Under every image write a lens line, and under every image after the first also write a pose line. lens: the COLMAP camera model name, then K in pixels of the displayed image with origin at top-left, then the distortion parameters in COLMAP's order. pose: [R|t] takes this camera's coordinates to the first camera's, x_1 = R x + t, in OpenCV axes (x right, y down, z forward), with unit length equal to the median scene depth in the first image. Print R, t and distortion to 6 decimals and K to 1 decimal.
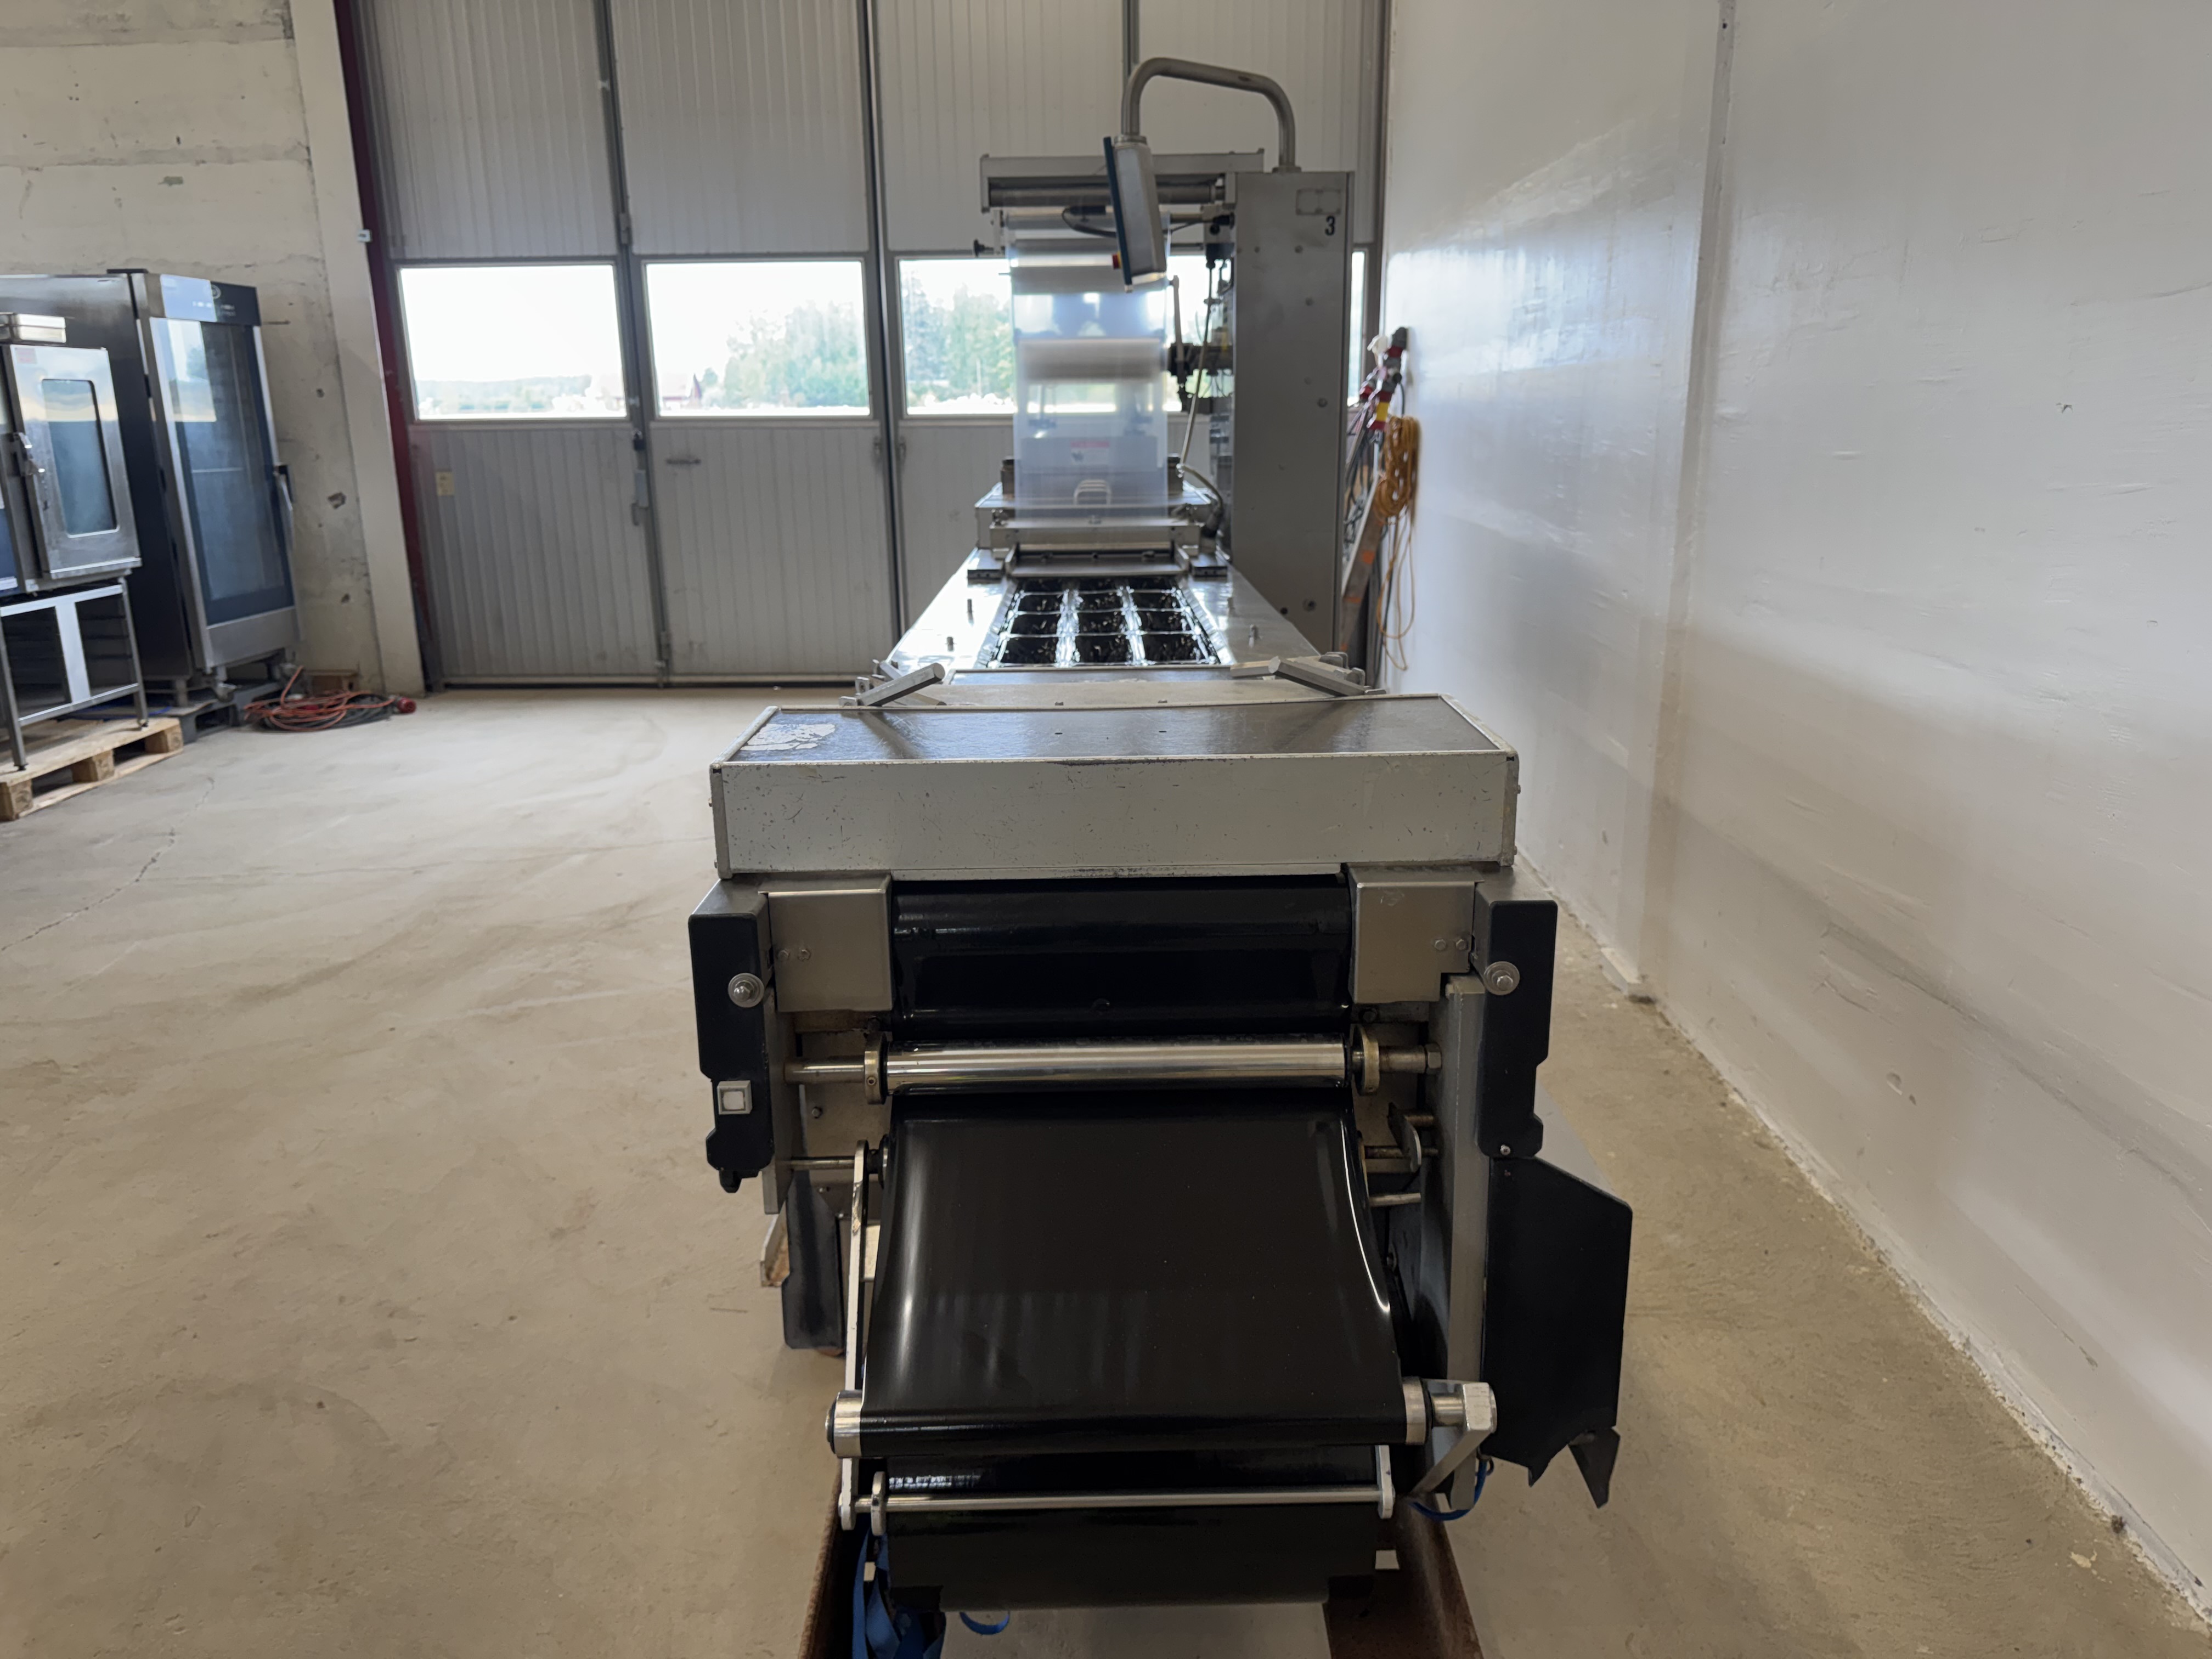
lens RADIAL K [[1568.2, 0, 1098.1], [0, 1568.2, 834.9], [0, 0, 1]] dist [0.019513, -0.023295]
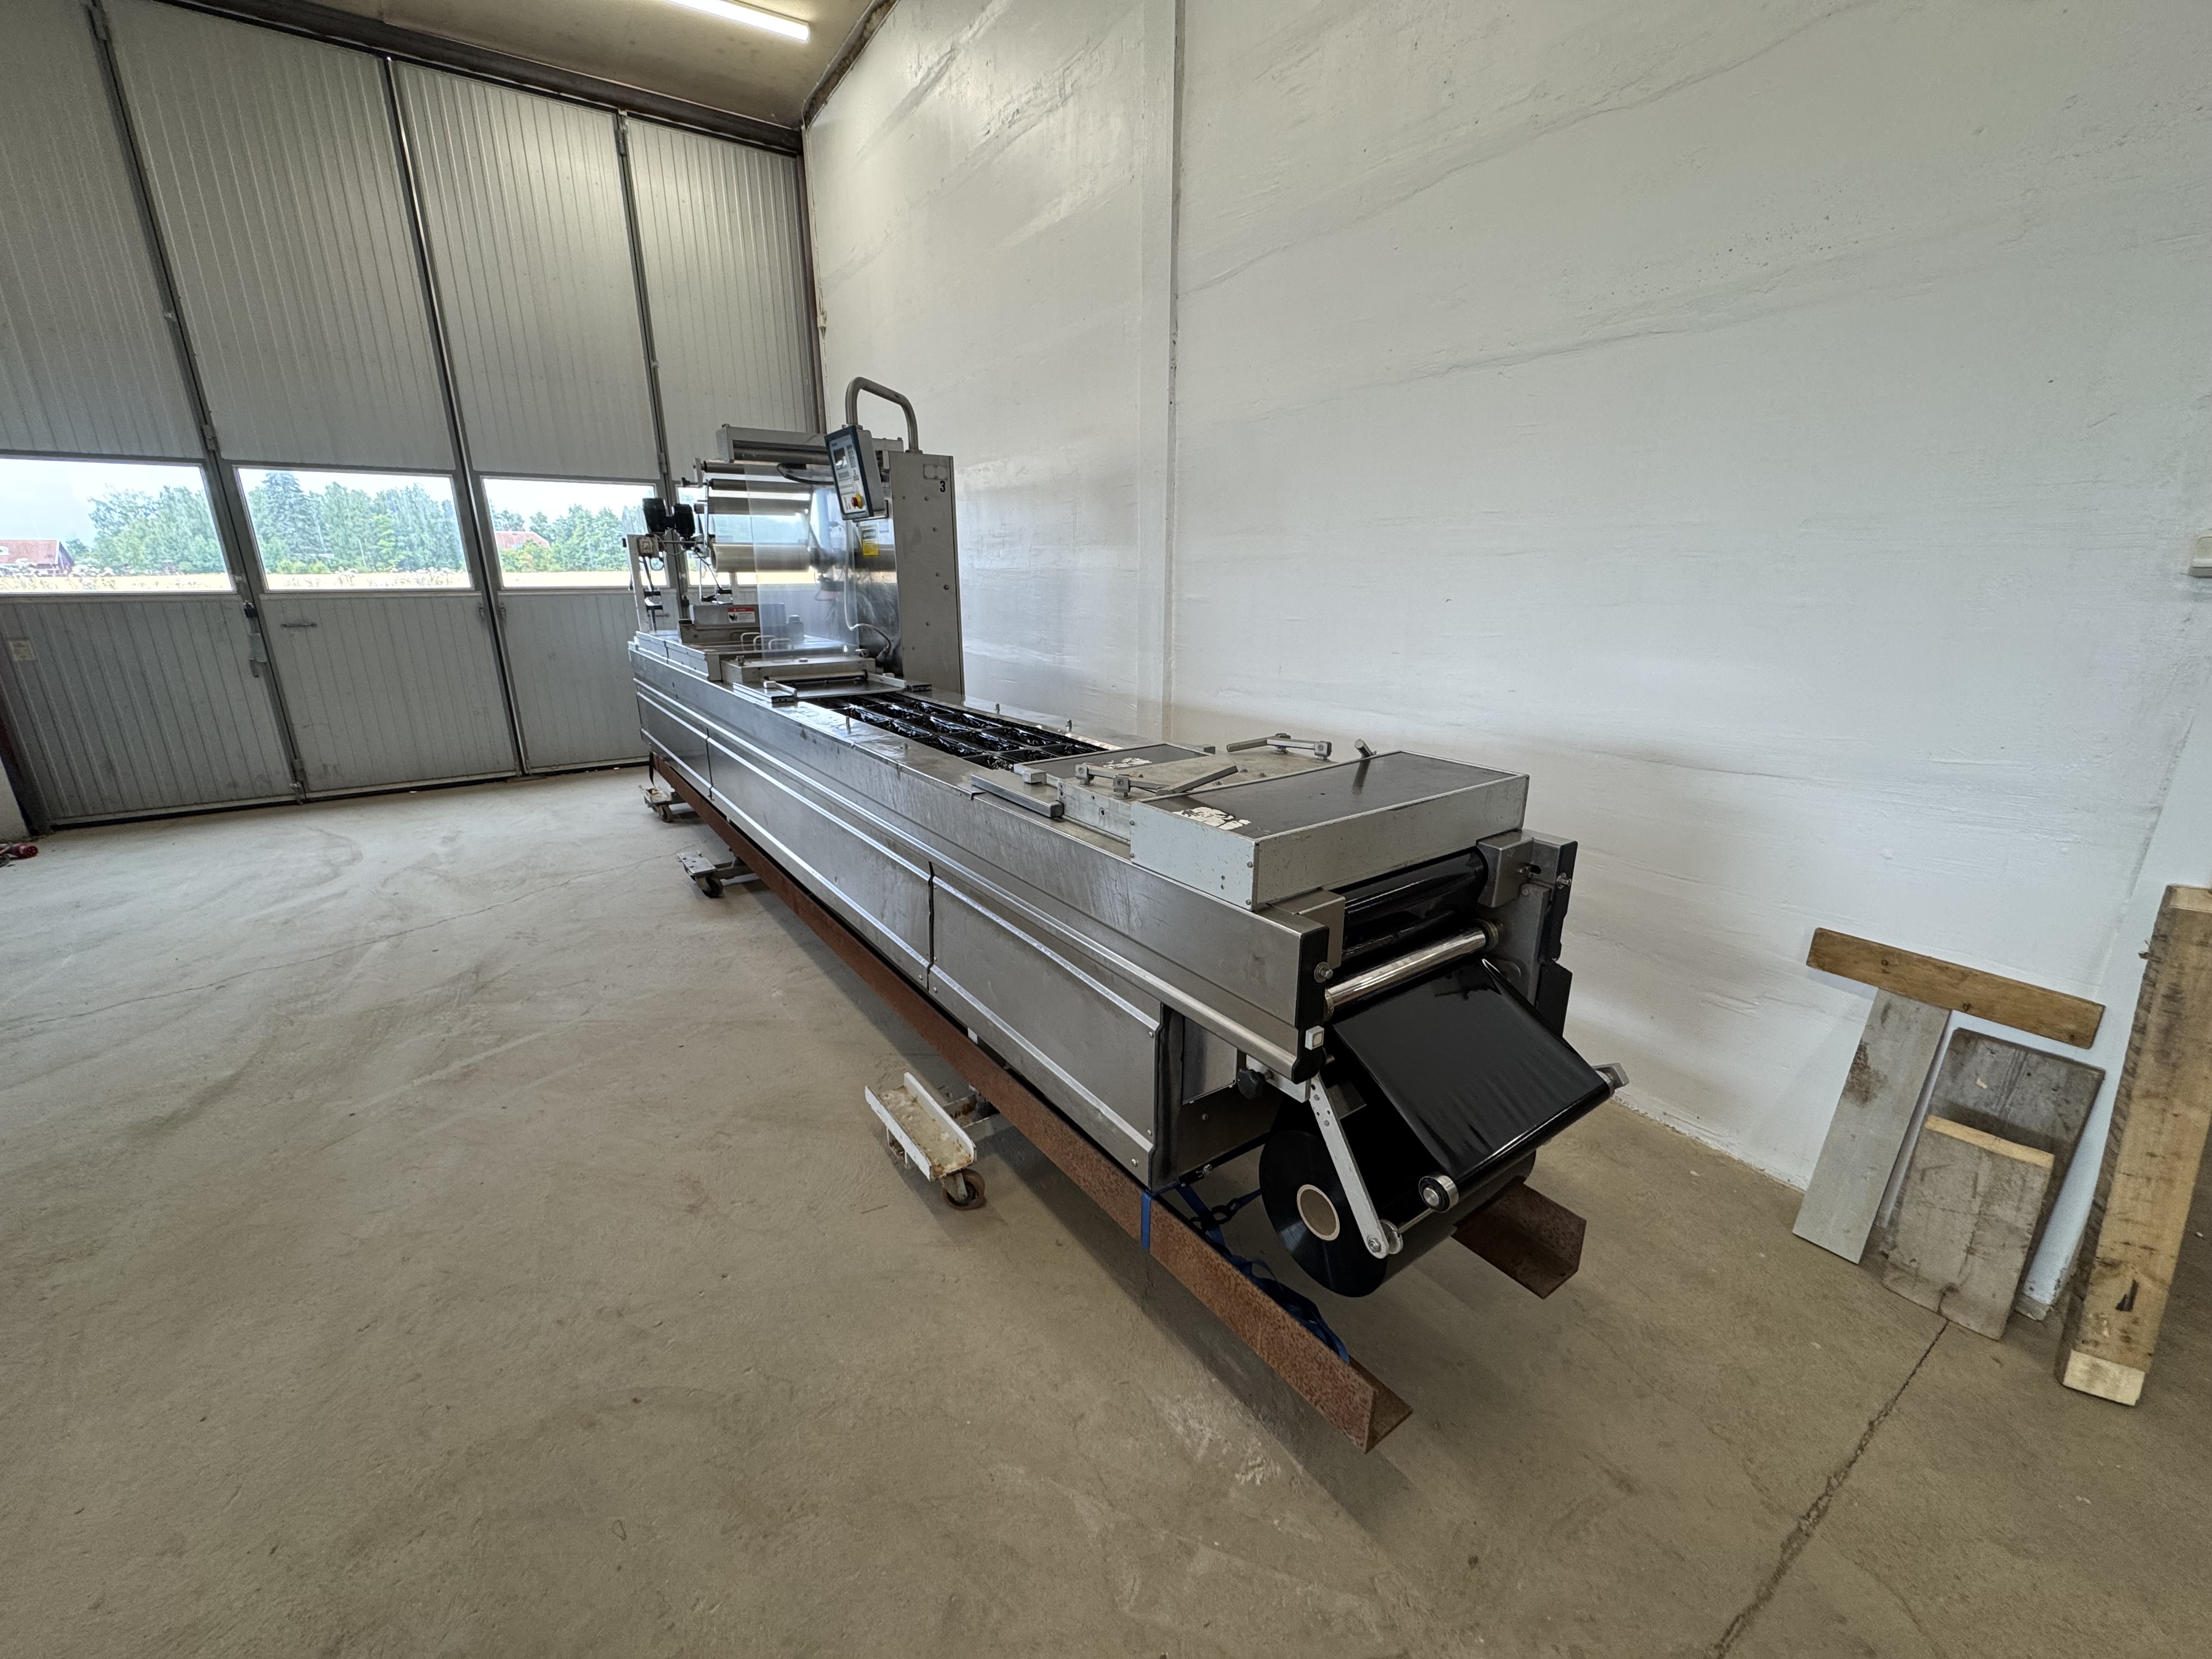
lens RADIAL K [[877.5, 0, 1101.1], [0, 877.5, 824.6], [0, 0, 1]] dist [-0.001964, -0.000283]
pose [[0.819533, -0.147870, 0.553625, -0.188352], [0.143108, 0.988333, 0.052134, -0.028377], [-0.554875, 0.036503, 0.831133, 0.072273]]
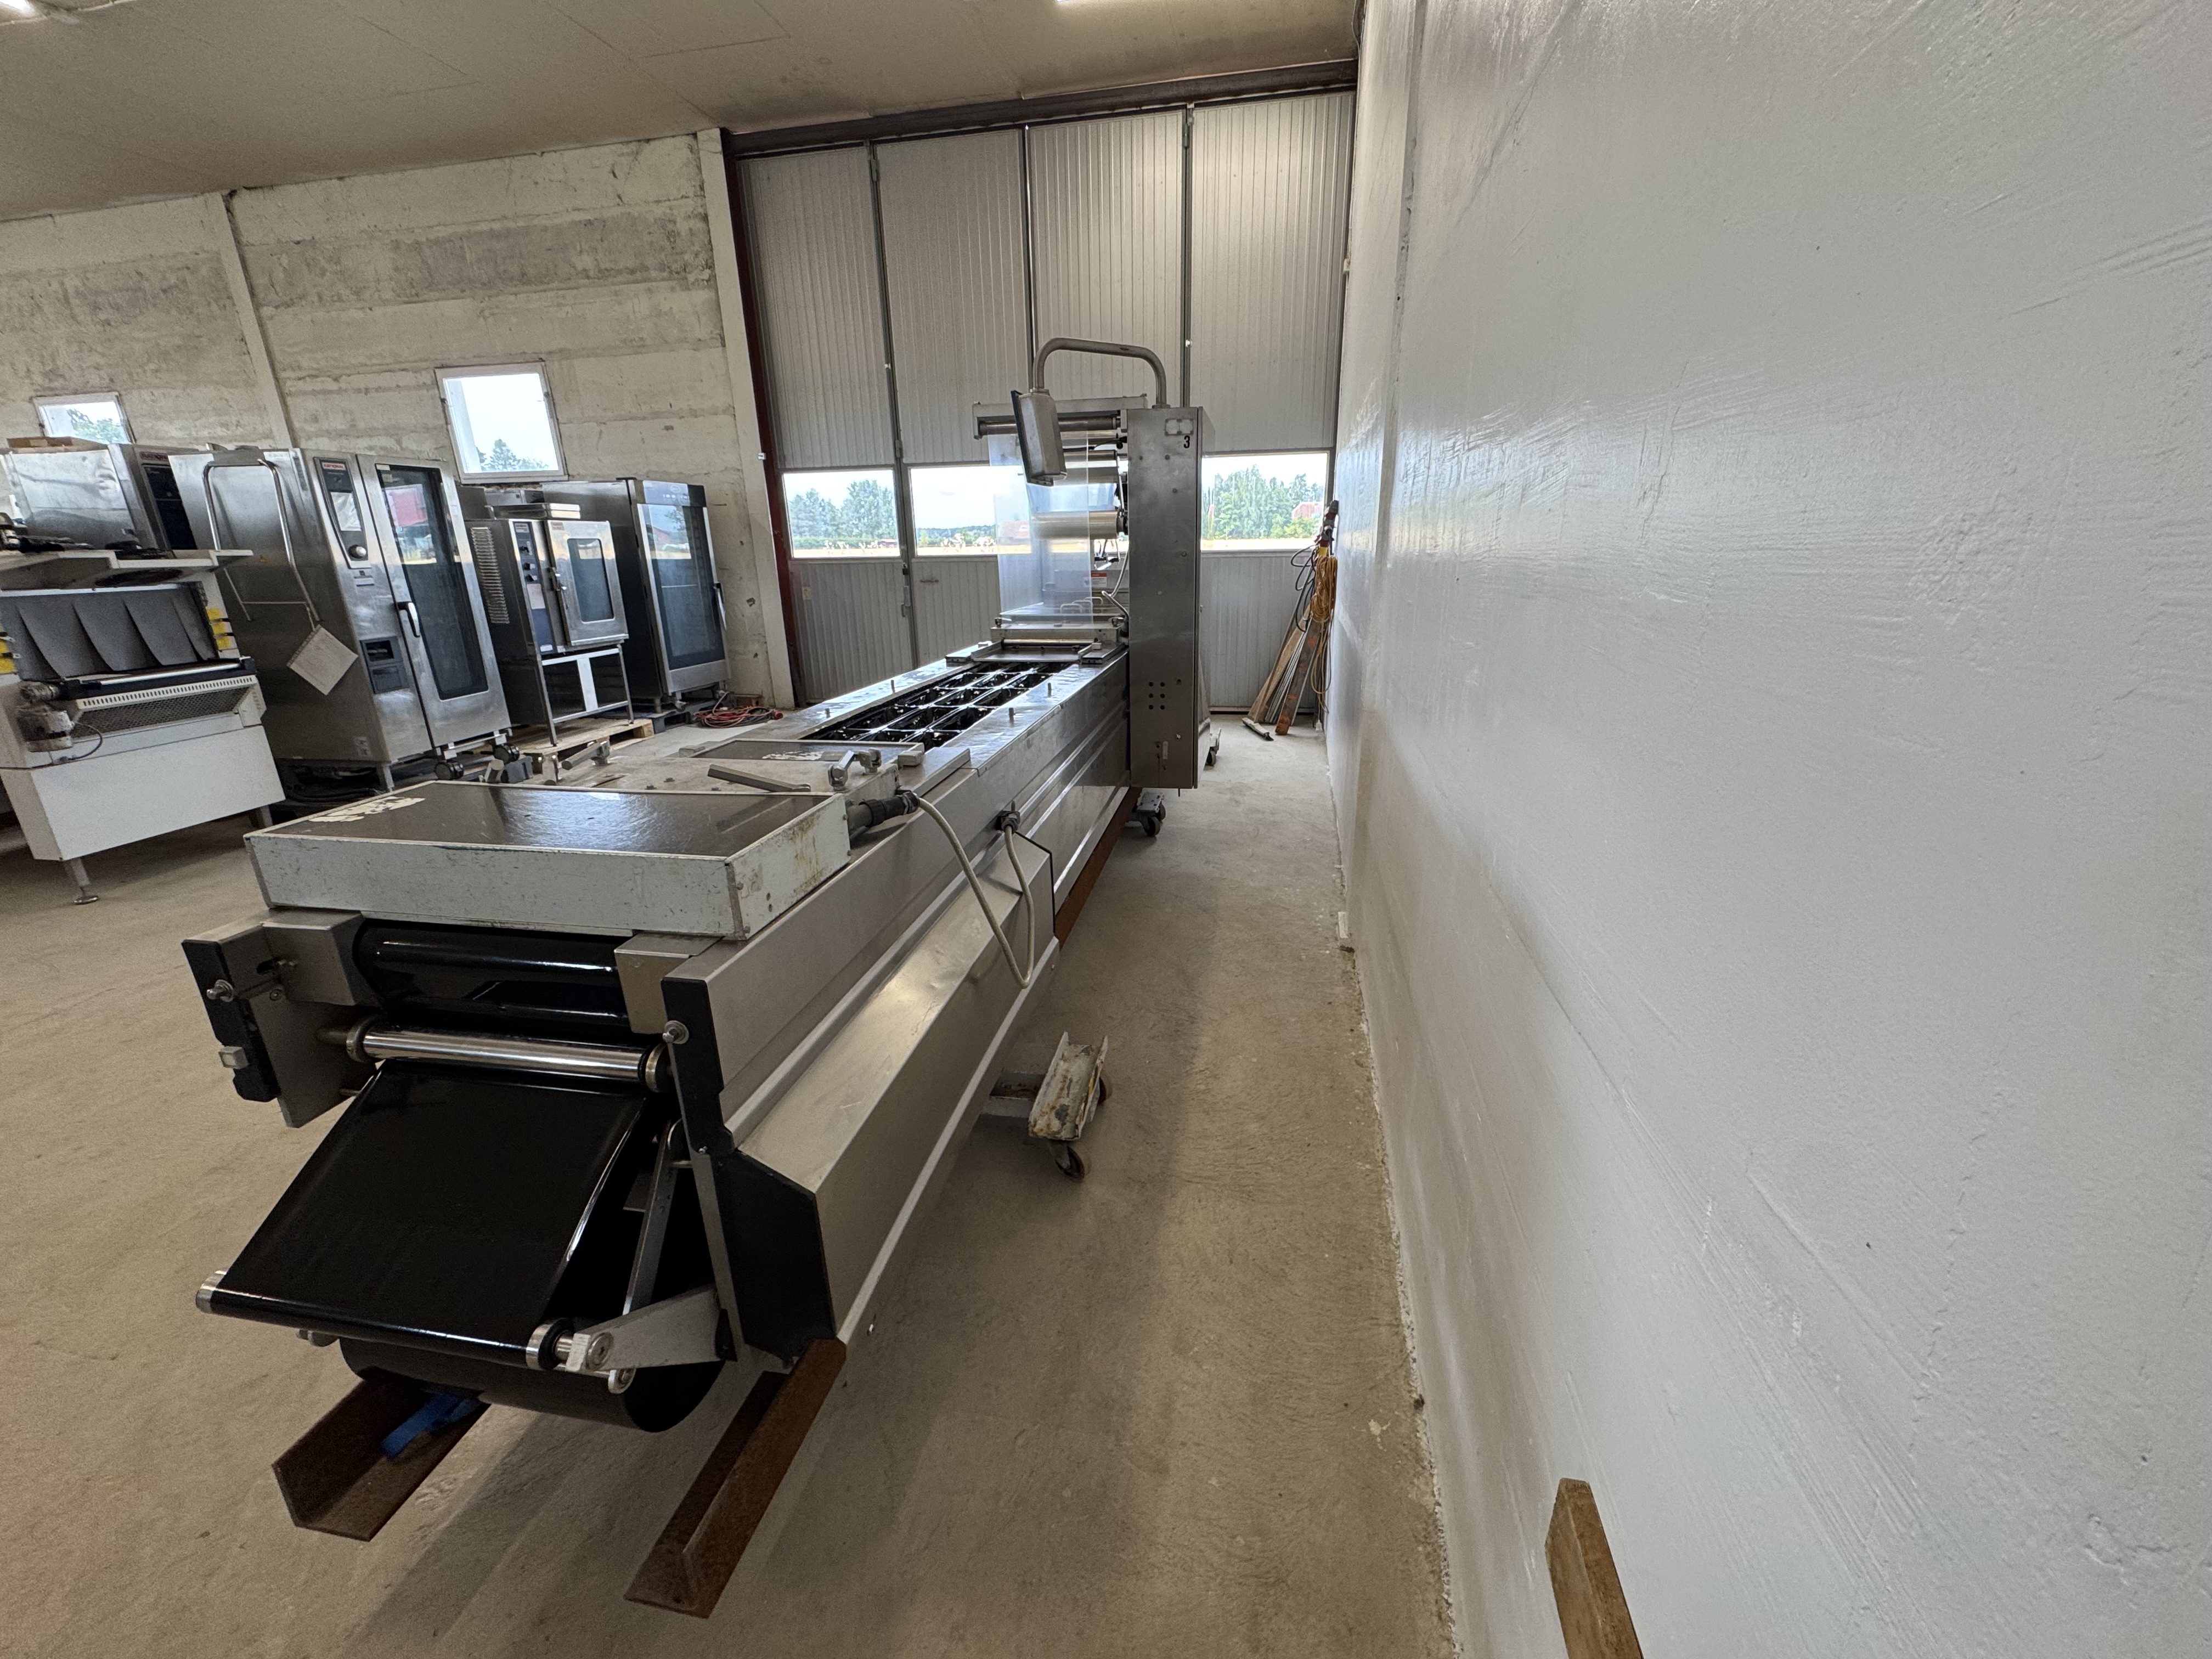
lens RADIAL K [[877.5, 0, 1103.6], [0, 877.5, 824.2], [0, 0, 1]] dist [-0.001964, -0.000283]
pose [[0.982248, 0.055017, -0.179336, 0.153581], [-0.046720, 0.997648, 0.050166, -0.029362], [0.181674, -0.040897, 0.982508, 0.068073]]
